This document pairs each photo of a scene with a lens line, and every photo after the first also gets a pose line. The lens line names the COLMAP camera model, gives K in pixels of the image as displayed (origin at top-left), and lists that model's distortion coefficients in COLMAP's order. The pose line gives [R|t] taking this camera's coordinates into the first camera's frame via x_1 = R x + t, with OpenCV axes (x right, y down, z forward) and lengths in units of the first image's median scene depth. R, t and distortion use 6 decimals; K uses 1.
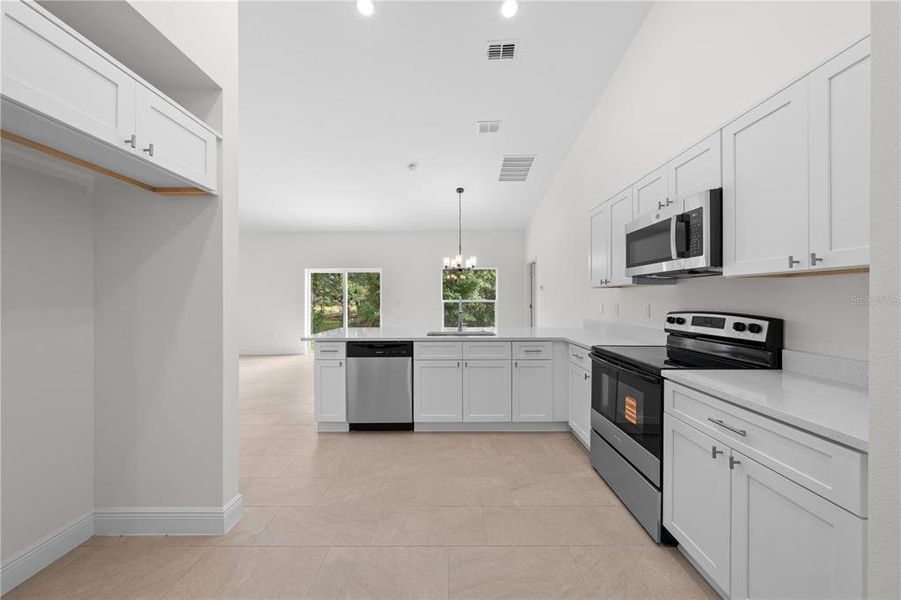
lens RADIAL K [[305.3, 0, 450.5], [0, 305.3, 300.0], [0, 0, 1]] dist [-0.000717, 0.000135]
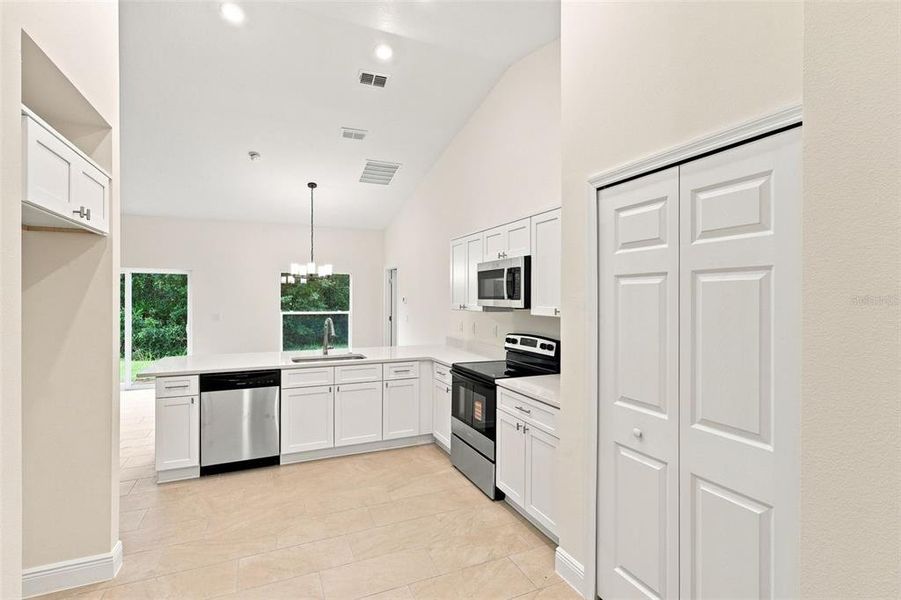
lens RADIAL K [[417.0, 0, 450.5], [0, 417.0, 300.0], [0, 0, 1]] dist [-0.001219, 0.000413]
pose [[0.911675, 0.003148, 0.410900, -0.198829], [-0.003609, 0.999993, 0.000347, -0.092903], [-0.410897, -0.001799, 0.911680, -0.448664]]
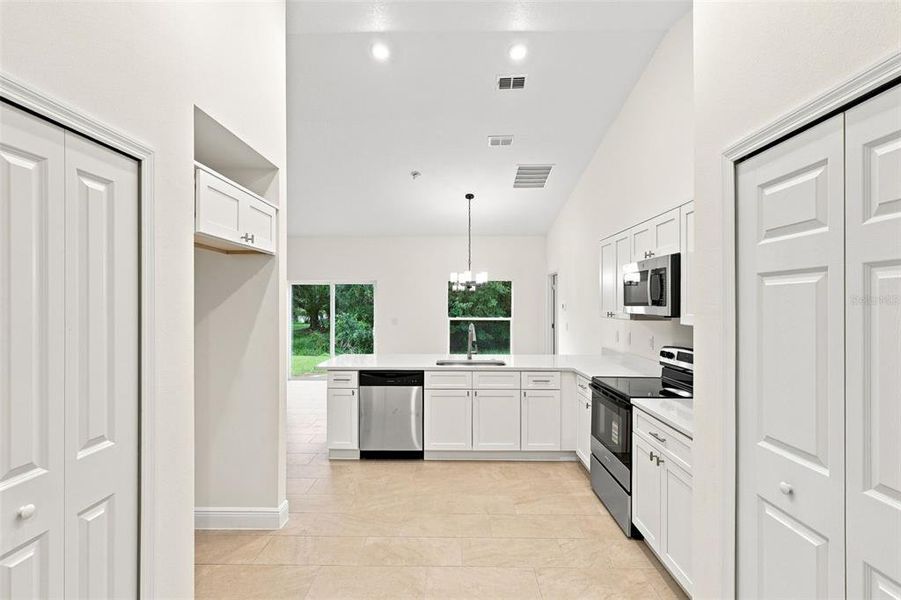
lens RADIAL K [[421.3, 0, 450.8], [0, 421.3, 305.7], [0, 0, 1]] dist [-0.000490, 0.000458]
pose [[0.999947, 0.004198, -0.009425, -0.022559], [-0.004201, 0.999991, -0.000329, -0.092585], [0.009423, 0.000369, 0.999956, -0.461176]]
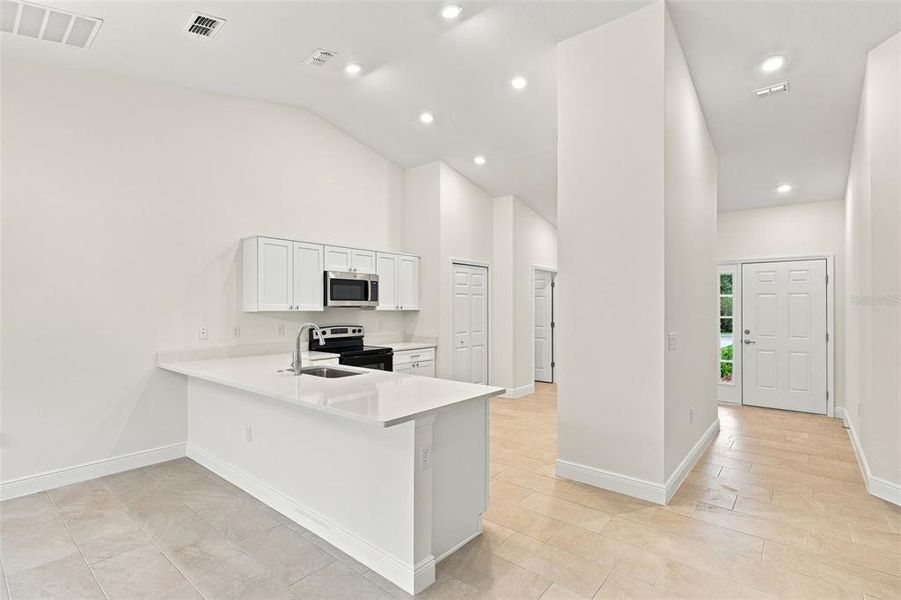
lens RADIAL K [[422.6, 0, 450.5], [0, 422.6, 300.0], [0, 0, 1]] dist [-0.001448, -0.000415]
pose [[-0.768113, 0.005997, 0.640287, -1.132585], [0.001483, 0.999970, -0.007586, -0.083720], [-0.640313, -0.004878, -0.768099, 2.044382]]
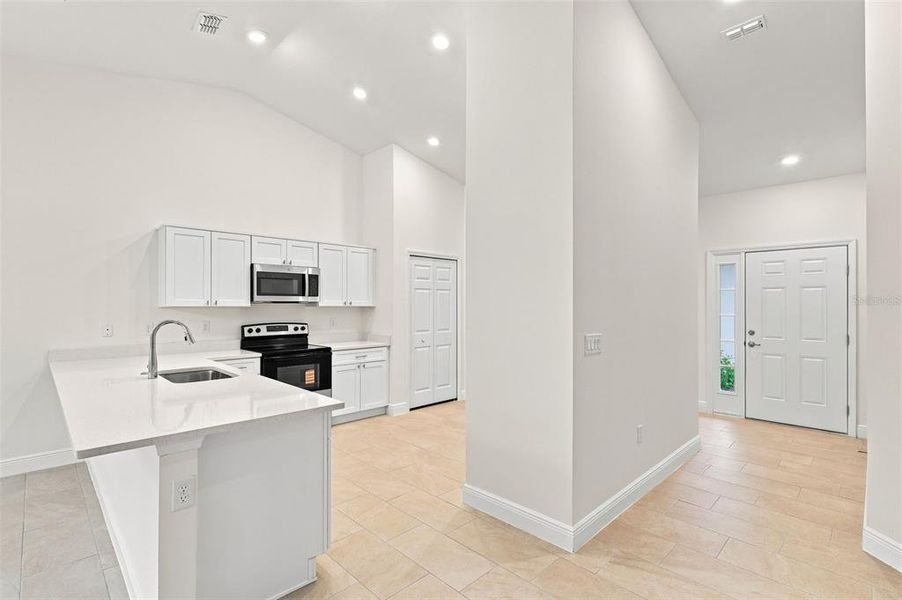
lens RADIAL K [[417.4, 0, 451.0], [0, 417.4, 300.0], [0, 0, 1]] dist [-0.001219, 0.000413]
pose [[-0.704147, 0.003000, 0.710048, -1.304833], [0.000811, 0.999994, -0.003421, -0.070765], [-0.710054, -0.001832, -0.704145, 1.571709]]
